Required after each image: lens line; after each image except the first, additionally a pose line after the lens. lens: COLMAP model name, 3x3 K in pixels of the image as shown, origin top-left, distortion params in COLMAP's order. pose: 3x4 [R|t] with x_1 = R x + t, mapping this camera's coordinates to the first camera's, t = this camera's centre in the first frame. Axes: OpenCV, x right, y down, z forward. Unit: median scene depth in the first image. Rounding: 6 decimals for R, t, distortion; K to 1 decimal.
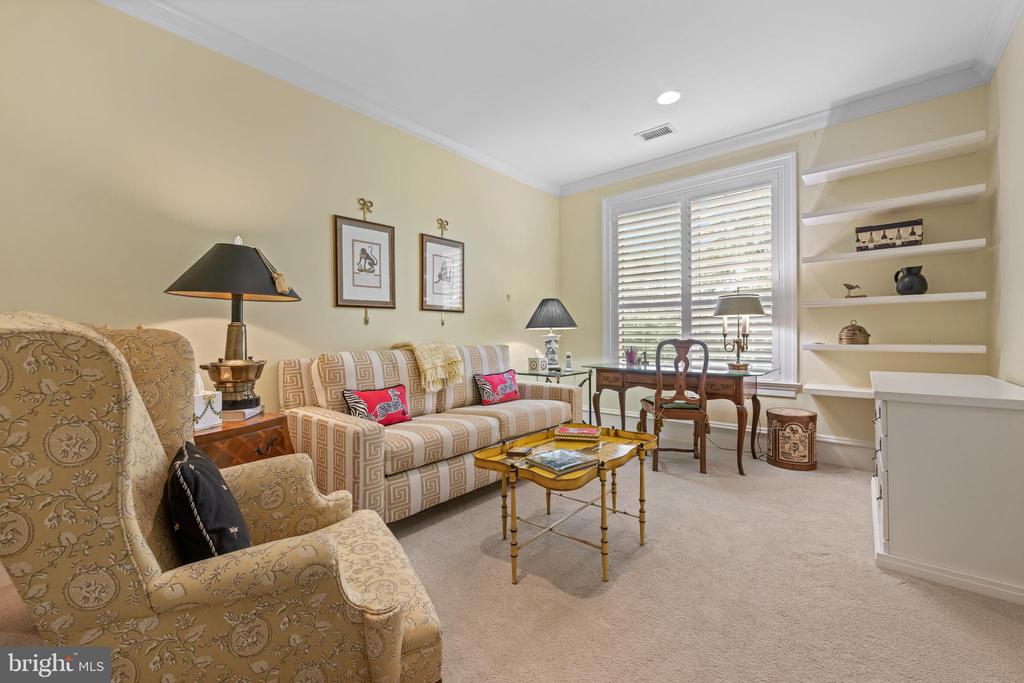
lens RADIAL K [[409.9, 0, 515.2], [0, 409.9, 336.4], [0, 0, 1]] dist [0.000503, 0.001214]
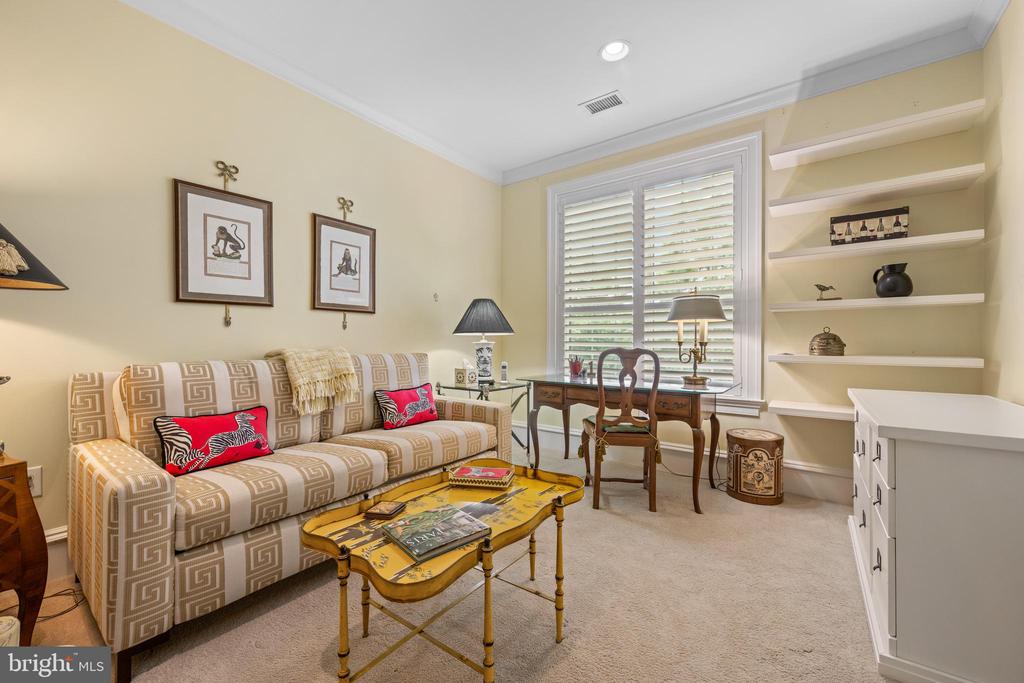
lens RADIAL K [[409.9, 0, 508.9], [0, 409.9, 342.4], [0, 0, 1]] dist [0.000503, 0.001214]
pose [[0.997745, 0.007819, 0.066659, 0.113539], [-0.007801, 0.999969, -0.000534, -0.002359], [-0.066661, 0.000012, 0.997776, 0.198312]]
